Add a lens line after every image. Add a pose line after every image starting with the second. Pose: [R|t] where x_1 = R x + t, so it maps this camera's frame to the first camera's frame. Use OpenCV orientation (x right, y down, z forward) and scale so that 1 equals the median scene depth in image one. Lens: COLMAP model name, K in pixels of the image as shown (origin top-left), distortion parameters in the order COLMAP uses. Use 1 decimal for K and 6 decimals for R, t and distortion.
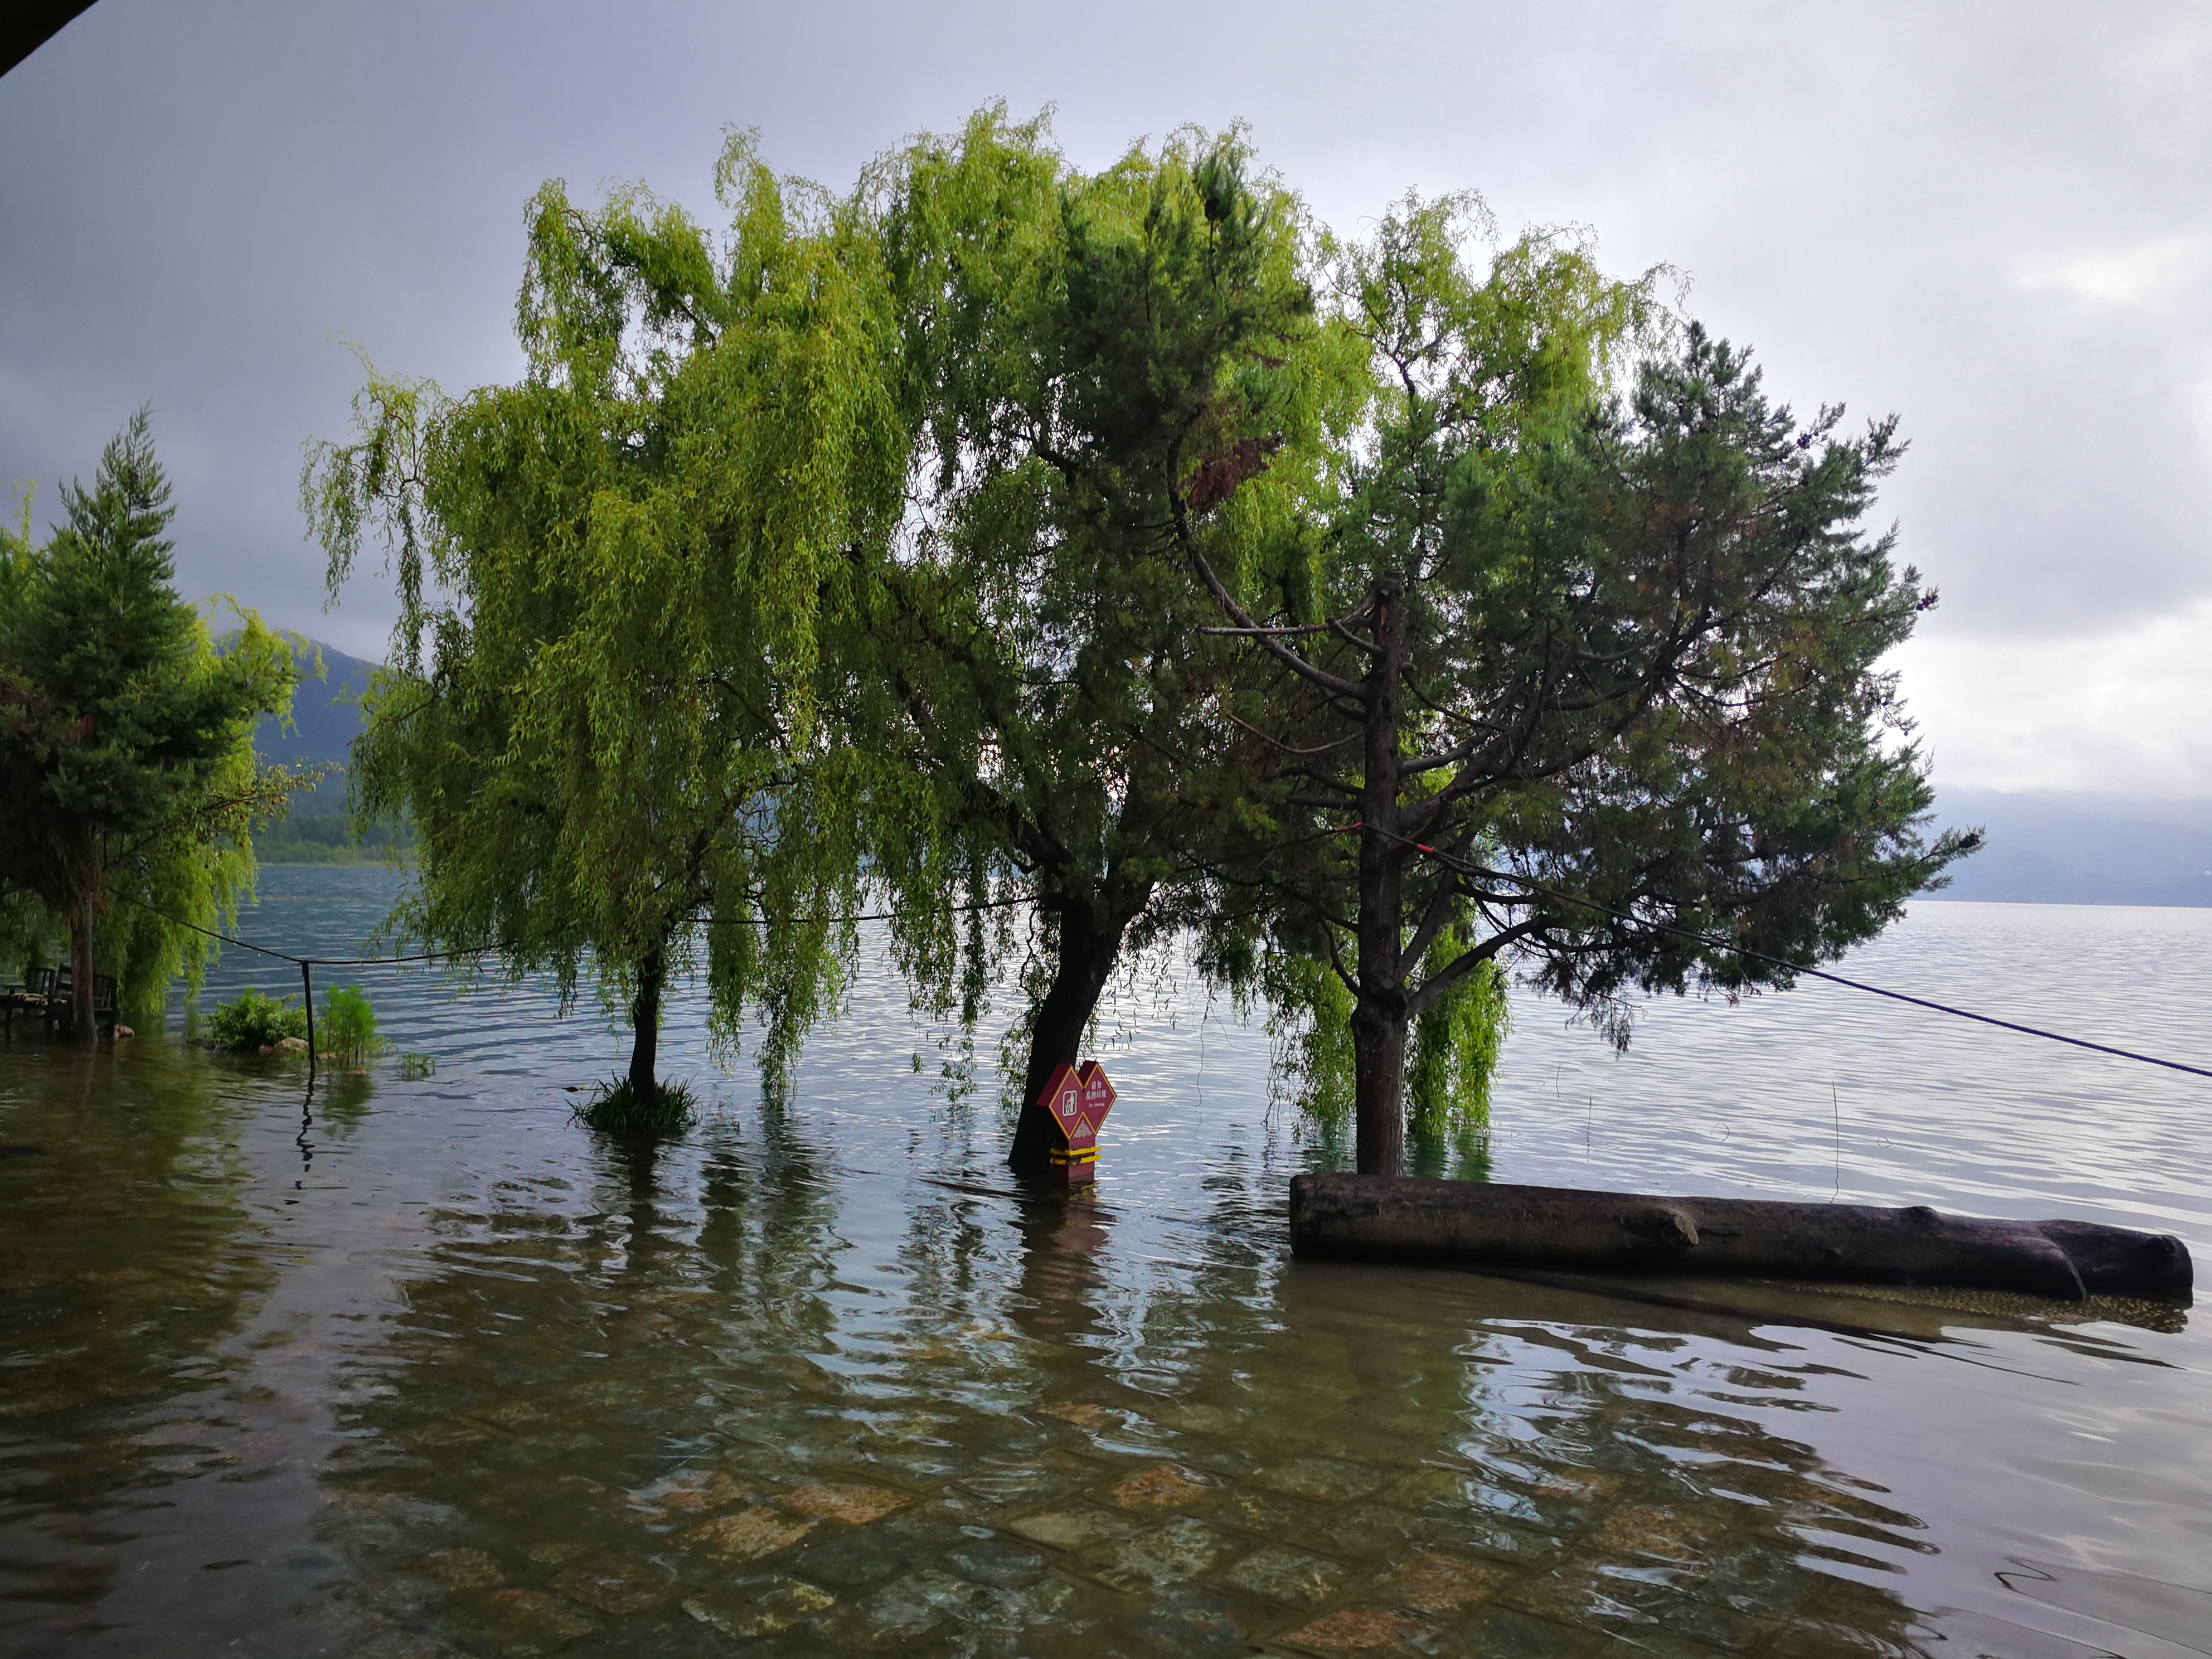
lens RADIAL K [[1736.3, 0, 1099.7], [0, 1736.3, 863.9], [0, 0, 1]] dist [0.009163, -0.002998]
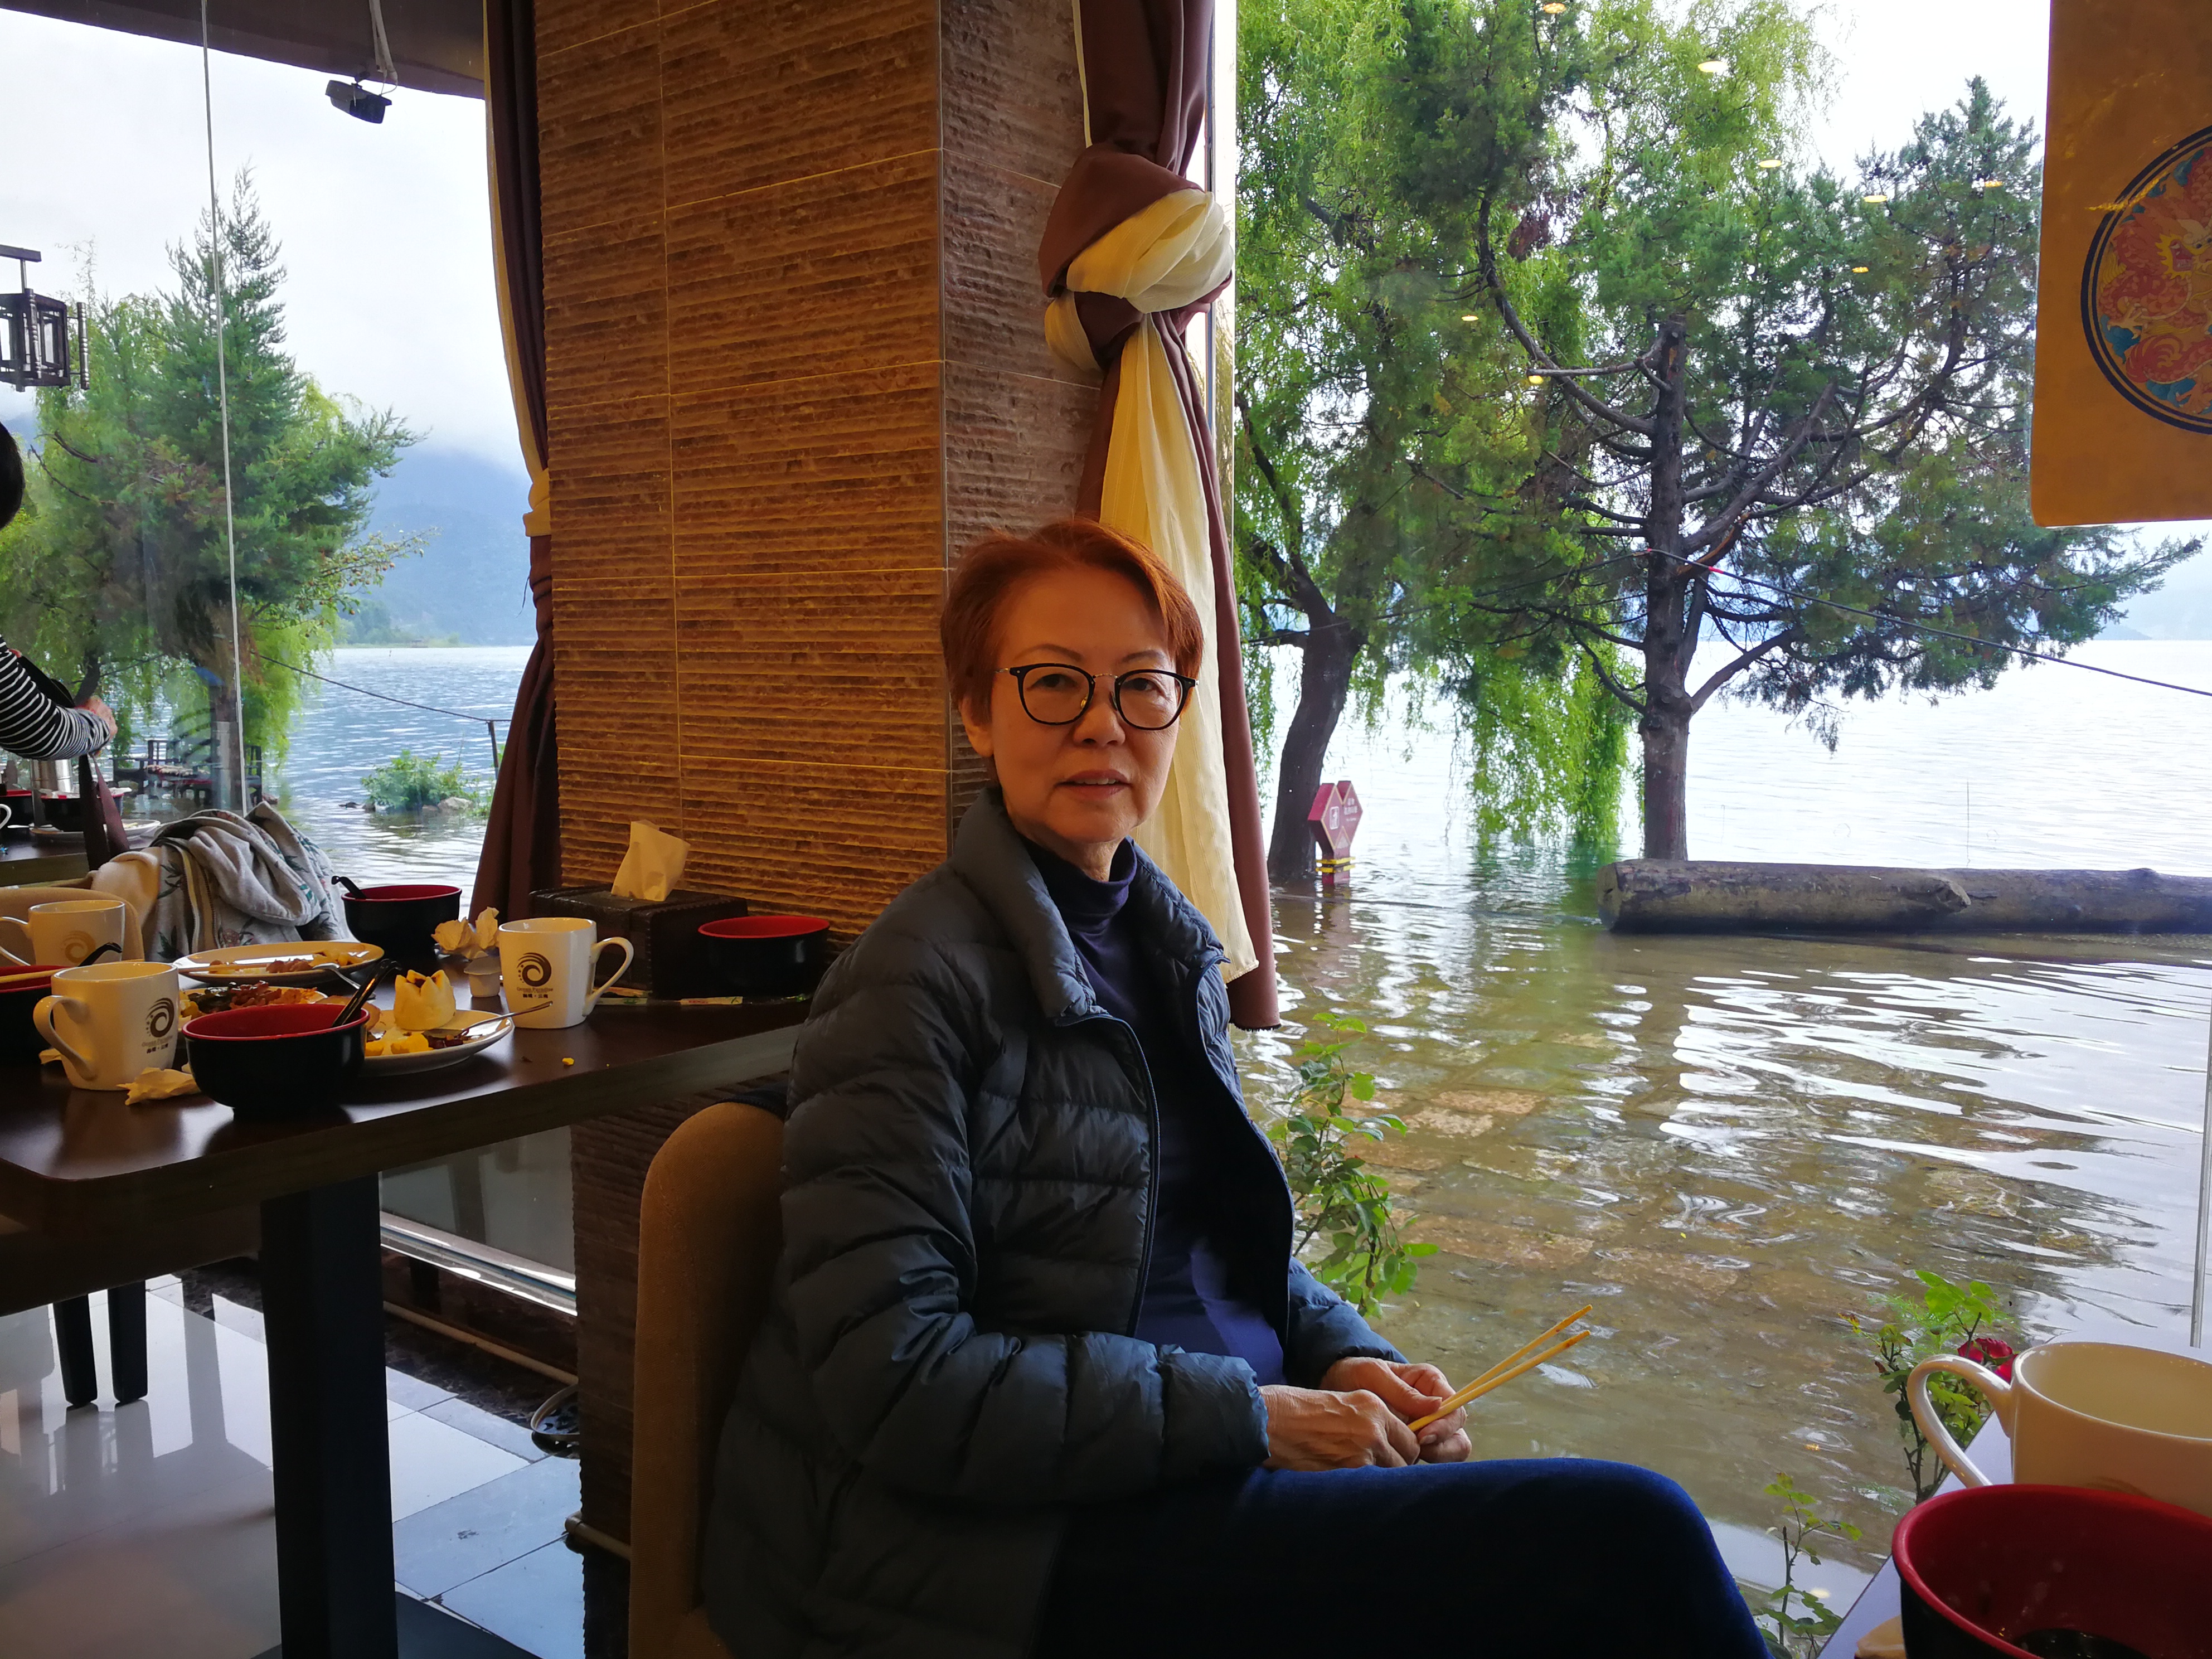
lens RADIAL K [[1761.8, 0, 1106.6], [0, 1761.8, 810.5], [0, 0, 1]] dist [0.000366, 0.002165]
pose [[0.997432, -0.035743, 0.062058, -0.183382], [0.028897, 0.993741, 0.107904, 0.008600], [-0.065526, -0.105834, 0.992223, -0.070356]]
